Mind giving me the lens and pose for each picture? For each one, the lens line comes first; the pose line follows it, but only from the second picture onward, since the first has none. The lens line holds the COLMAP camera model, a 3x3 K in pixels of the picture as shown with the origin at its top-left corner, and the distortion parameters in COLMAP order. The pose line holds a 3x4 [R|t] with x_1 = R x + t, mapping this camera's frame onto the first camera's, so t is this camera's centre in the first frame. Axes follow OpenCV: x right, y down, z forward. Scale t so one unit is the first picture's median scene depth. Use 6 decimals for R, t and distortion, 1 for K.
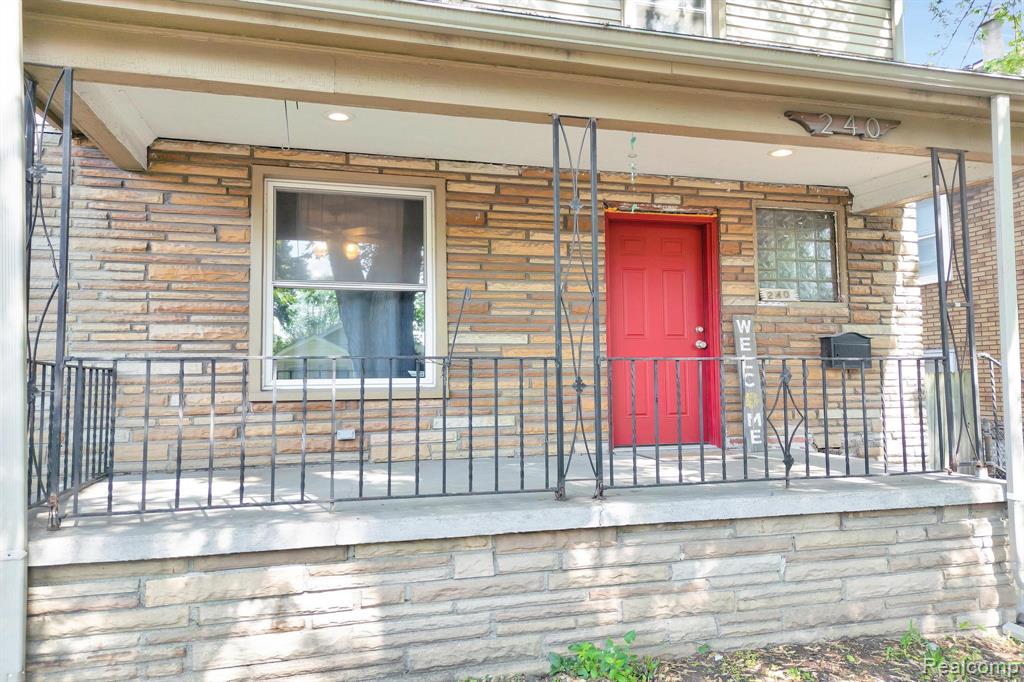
lens RADIAL K [[716.5, 0, 511.0], [0, 716.5, 326.8], [0, 0, 1]] dist [0.076885, -0.082285]
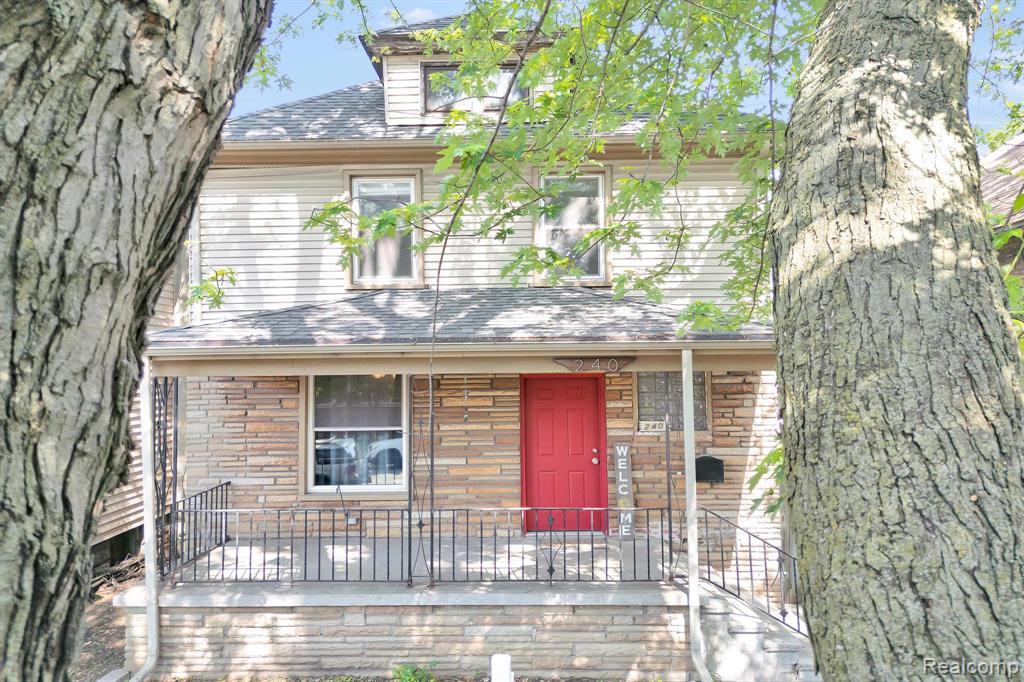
lens RADIAL K [[722.3, 0, 511.1], [0, 722.3, 326.0], [0, 0, 1]] dist [0.098982, -0.129176]
pose [[0.955703, -0.013774, -0.294010, 0.595583], [0.022242, 0.999428, 0.025478, -0.320178], [0.293491, -0.030889, 0.955463, -0.477697]]
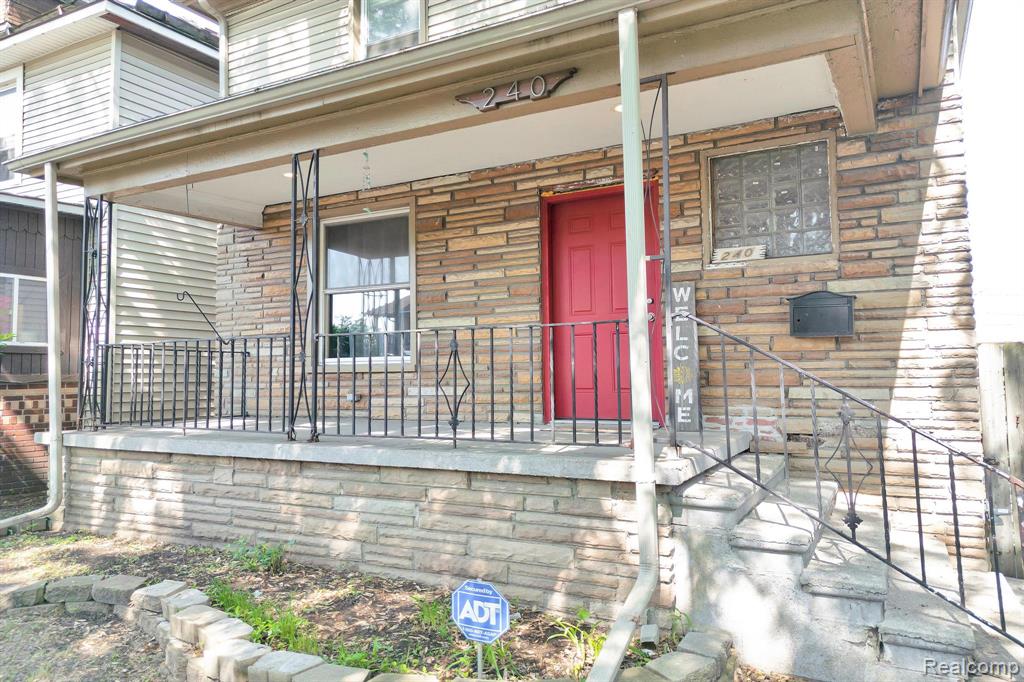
lens RADIAL K [[716.5, 0, 511.0], [0, 716.5, 326.8], [0, 0, 1]] dist [0.076885, -0.082285]
pose [[0.711199, -0.045287, -0.701530, 0.889819], [0.052521, 0.998557, -0.011217, 0.043213], [0.701026, -0.028867, 0.712551, 0.221494]]
